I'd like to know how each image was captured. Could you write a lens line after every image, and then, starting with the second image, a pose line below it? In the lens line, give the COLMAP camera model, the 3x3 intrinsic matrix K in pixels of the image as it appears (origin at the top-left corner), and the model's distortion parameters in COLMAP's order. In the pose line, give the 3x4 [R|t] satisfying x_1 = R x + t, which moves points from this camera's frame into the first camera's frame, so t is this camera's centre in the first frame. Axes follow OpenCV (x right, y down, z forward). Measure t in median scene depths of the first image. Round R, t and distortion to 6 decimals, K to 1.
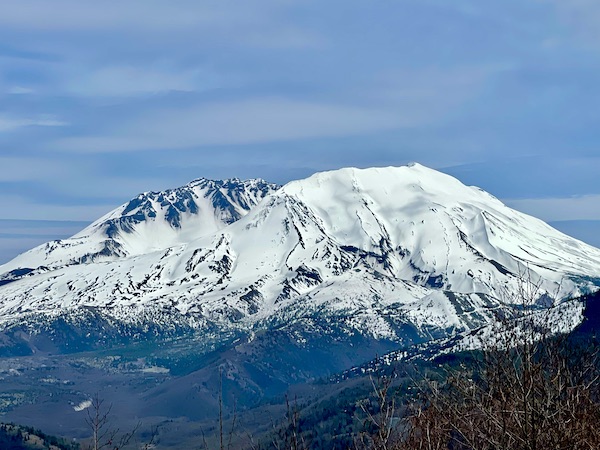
lens RADIAL K [[1880.7, 0, 300.0], [0, 1880.7, 225.0], [0, 0, 1]] dist [0.108792, 0.687859]
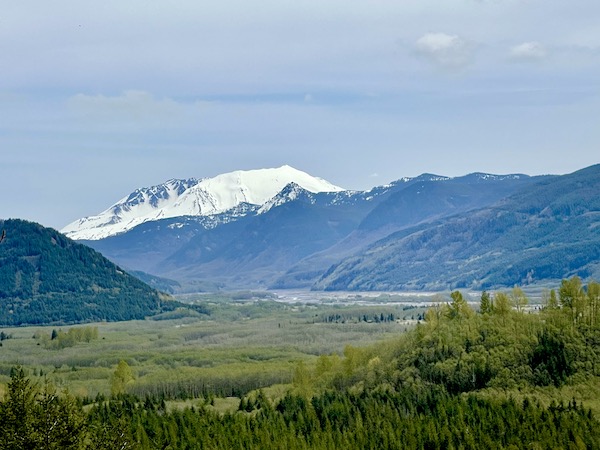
lens RADIAL K [[1754.5, 0, 300.0], [0, 1754.5, 225.0], [0, 0, 1]] dist [-0.029095, -0.452930]
pose [[0.993865, -0.040329, -0.102988, 0.252760], [0.041627, 0.999078, 0.010484, 0.006598], [0.102470, -0.014707, 0.994627, -0.674224]]
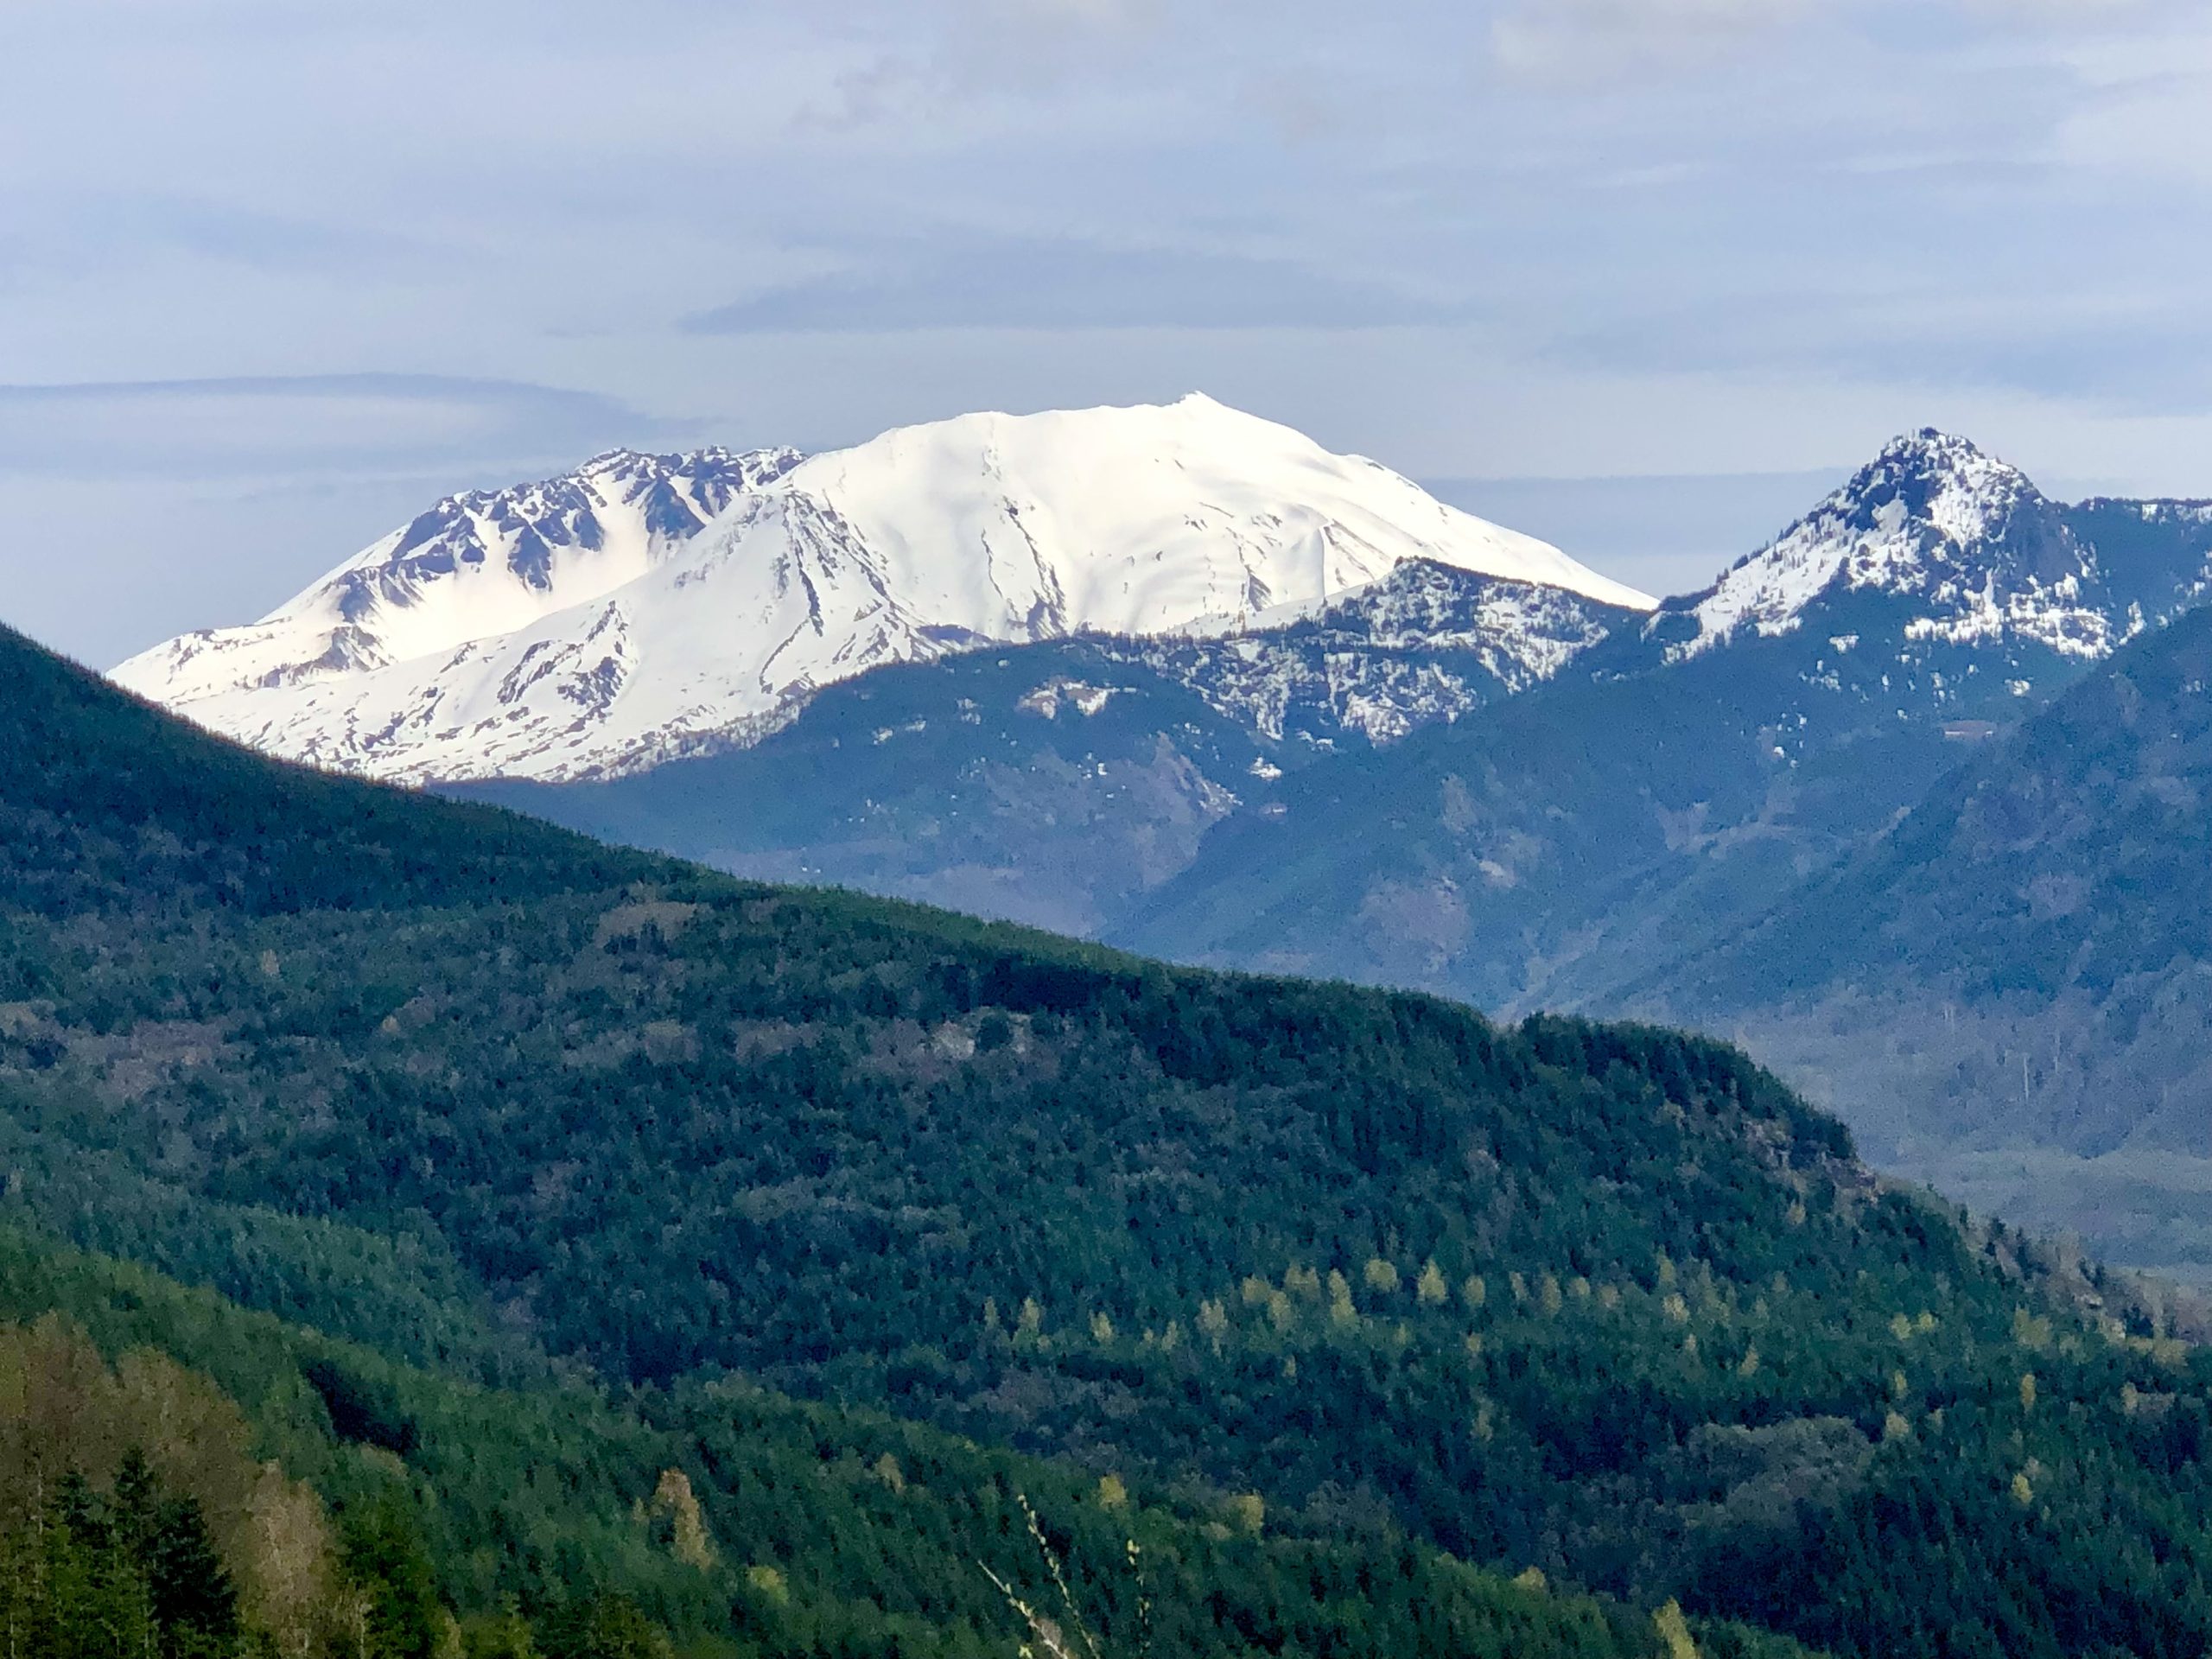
lens RADIAL K [[6552.6, 0, 1106.0], [0, 6552.6, 829.5], [0, 0, 1]] dist [-0.097997, 0.366503]
pose [[0.998639, -0.021306, -0.047602, 0.106140], [0.023024, 0.999092, 0.035835, 0.005160], [0.046795, -0.036882, 0.998223, -0.262656]]
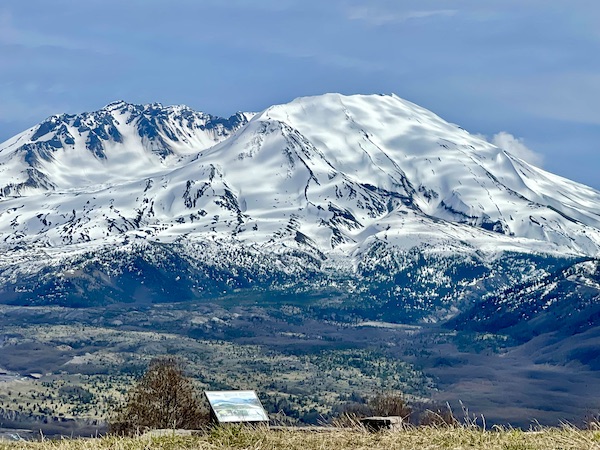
lens RADIAL K [[1924.3, 0, 300.0], [0, 1924.3, 225.0], [0, 0, 1]] dist [0.181402, 1.206078]
pose [[0.980424, 0.032018, 0.194279, -0.150082], [-0.035477, 0.999267, 0.014349, 0.016253], [-0.193677, -0.020961, 0.980841, 0.153095]]
